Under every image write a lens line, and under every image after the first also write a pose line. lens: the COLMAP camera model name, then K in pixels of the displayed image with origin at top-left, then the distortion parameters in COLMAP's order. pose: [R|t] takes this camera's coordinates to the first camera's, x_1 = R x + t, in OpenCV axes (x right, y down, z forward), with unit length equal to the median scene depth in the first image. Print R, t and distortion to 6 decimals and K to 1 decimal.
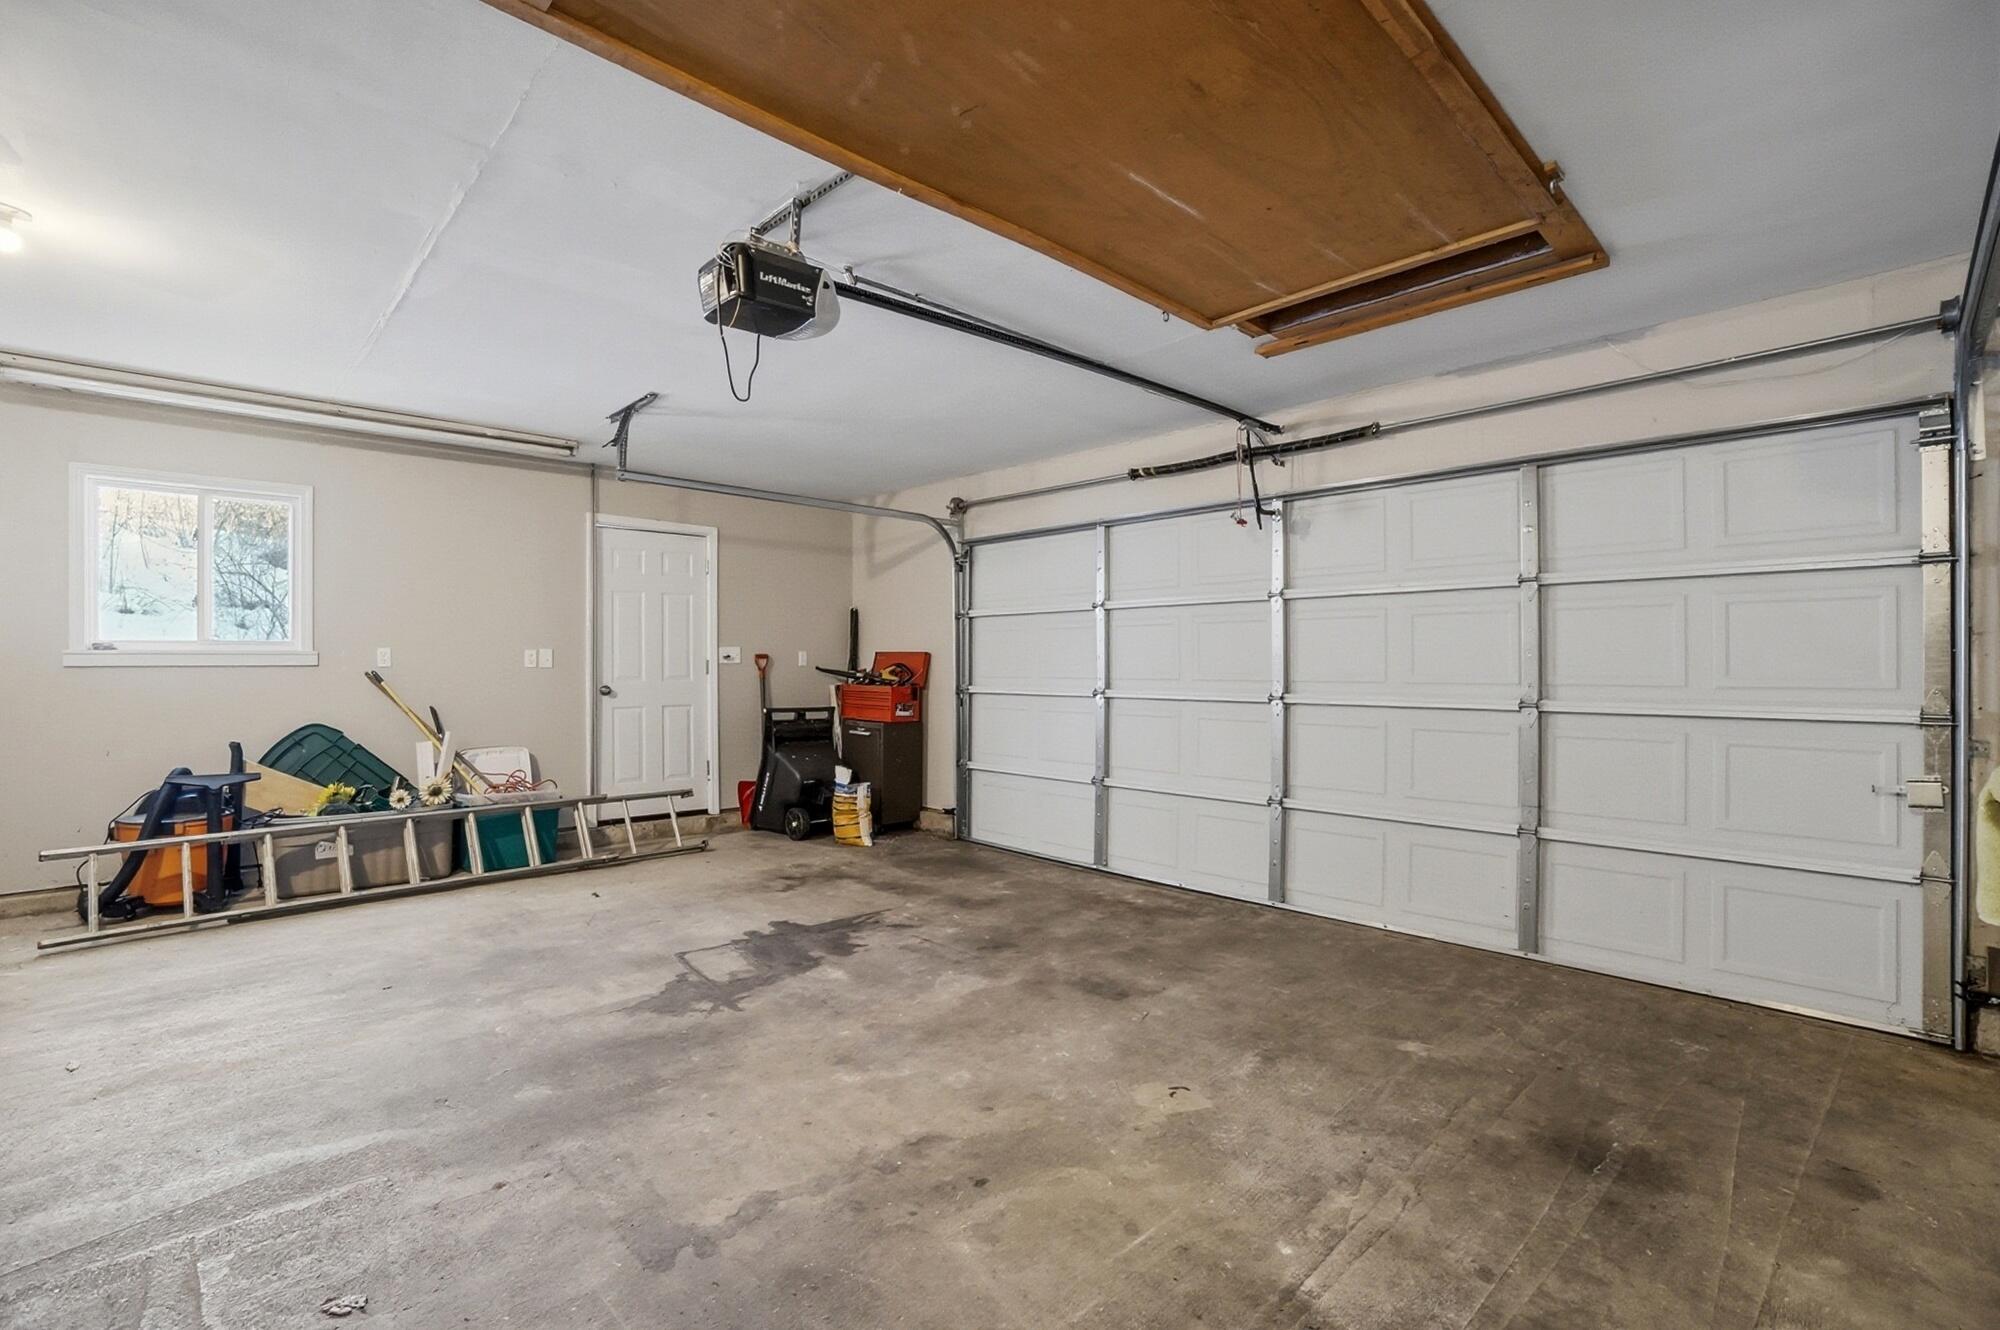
lens RADIAL K [[885.9, 0, 996.4], [0, 885.9, 671.5], [0, 0, 1]] dist [-0.046492, 0.000434]
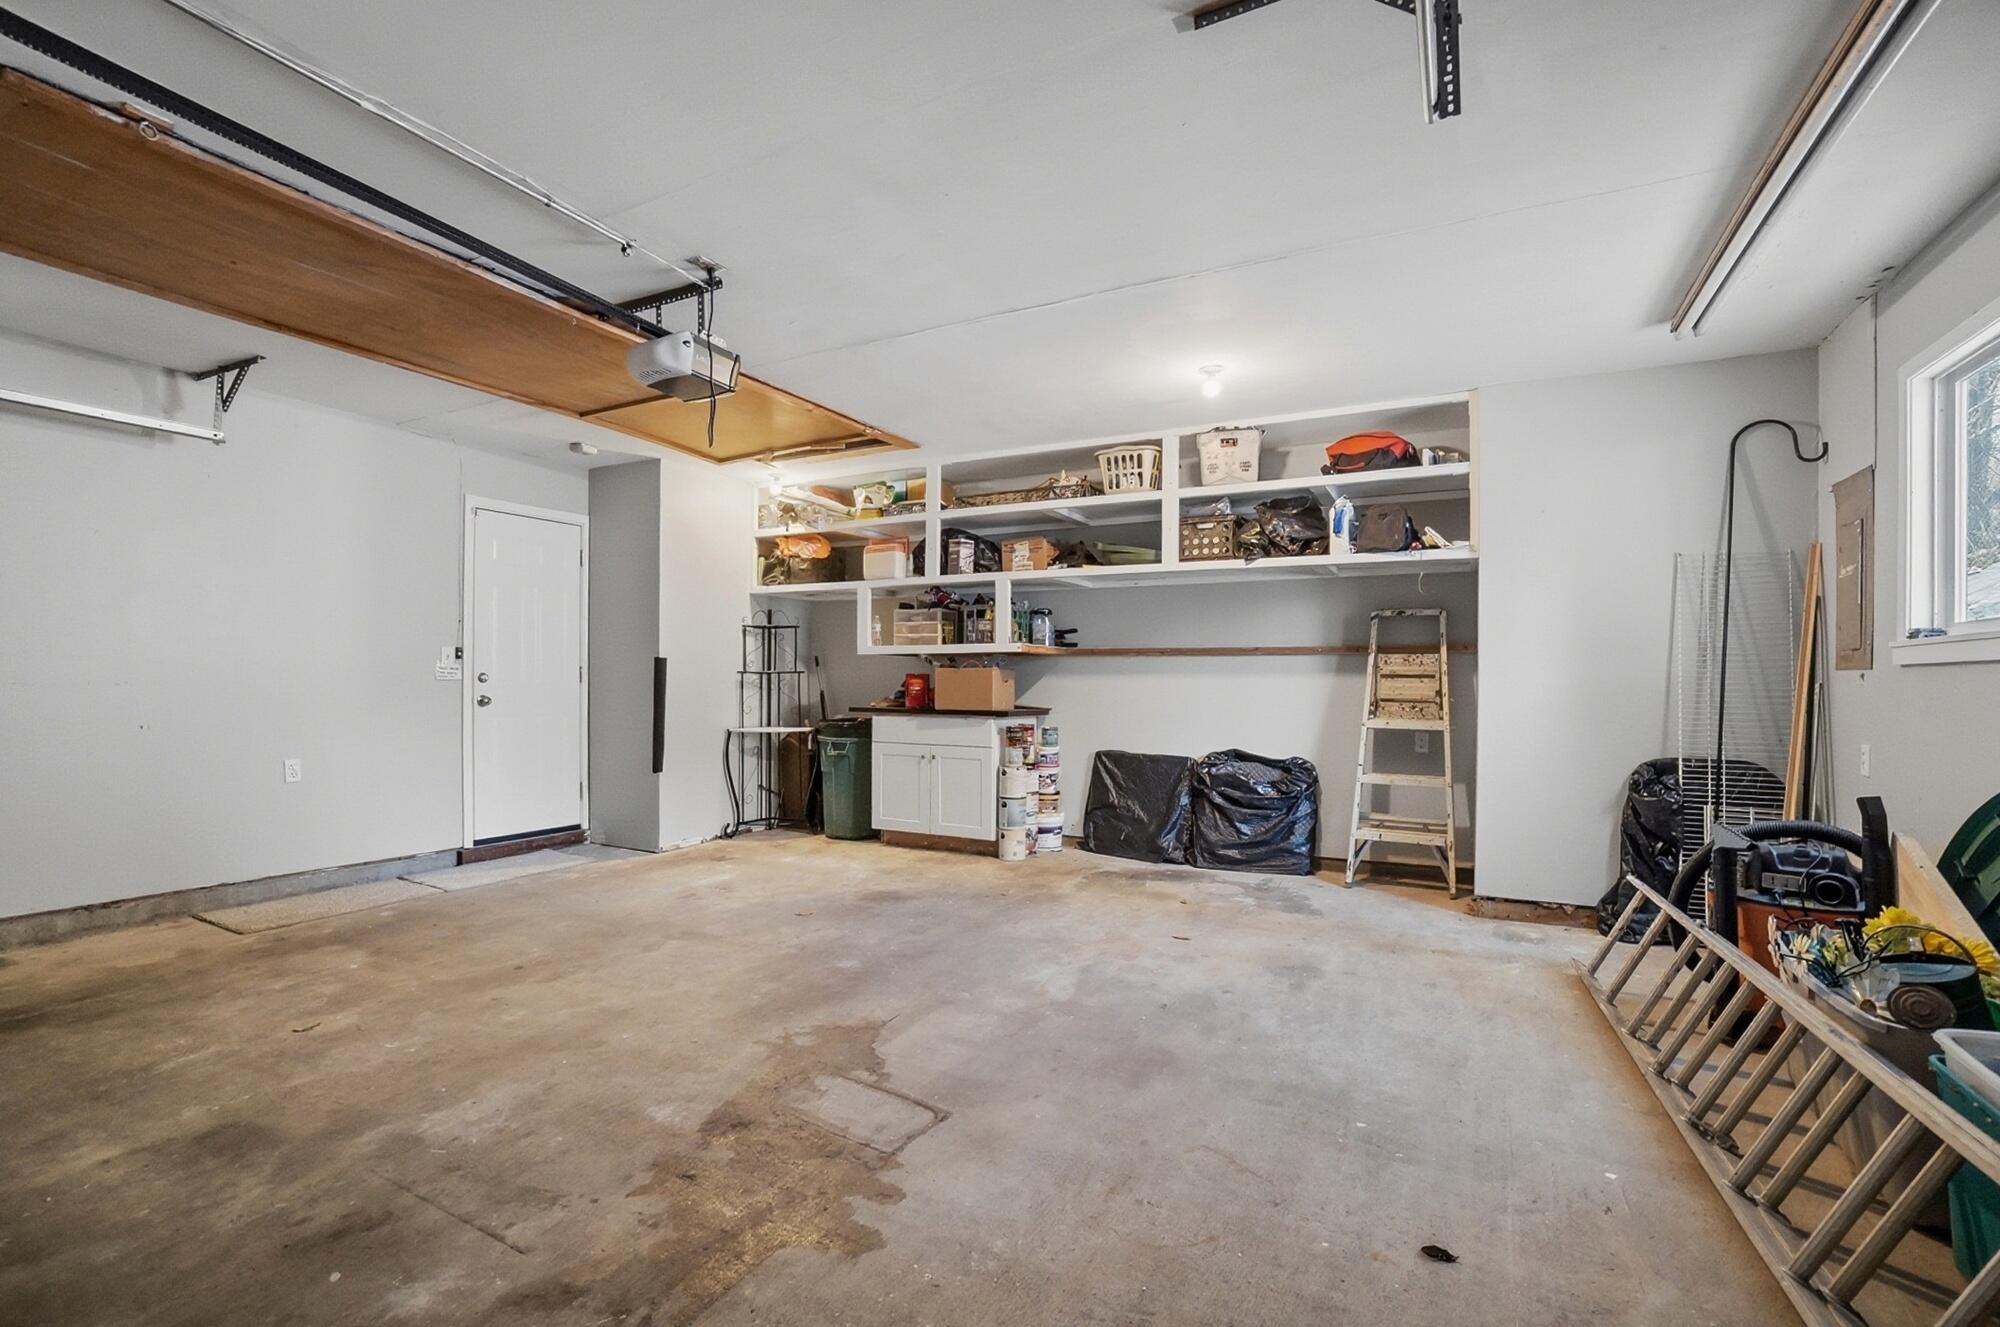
lens RADIAL K [[893.9, 0, 993.7], [0, 893.9, 672.6], [0, 0, 1]] dist [-0.072701, 0.023302]
pose [[-0.947570, -0.011009, -0.319359, -0.225582], [-0.010275, 0.999939, -0.003980, 0.010351], [0.319384, -0.000490, -0.947625, 1.890087]]
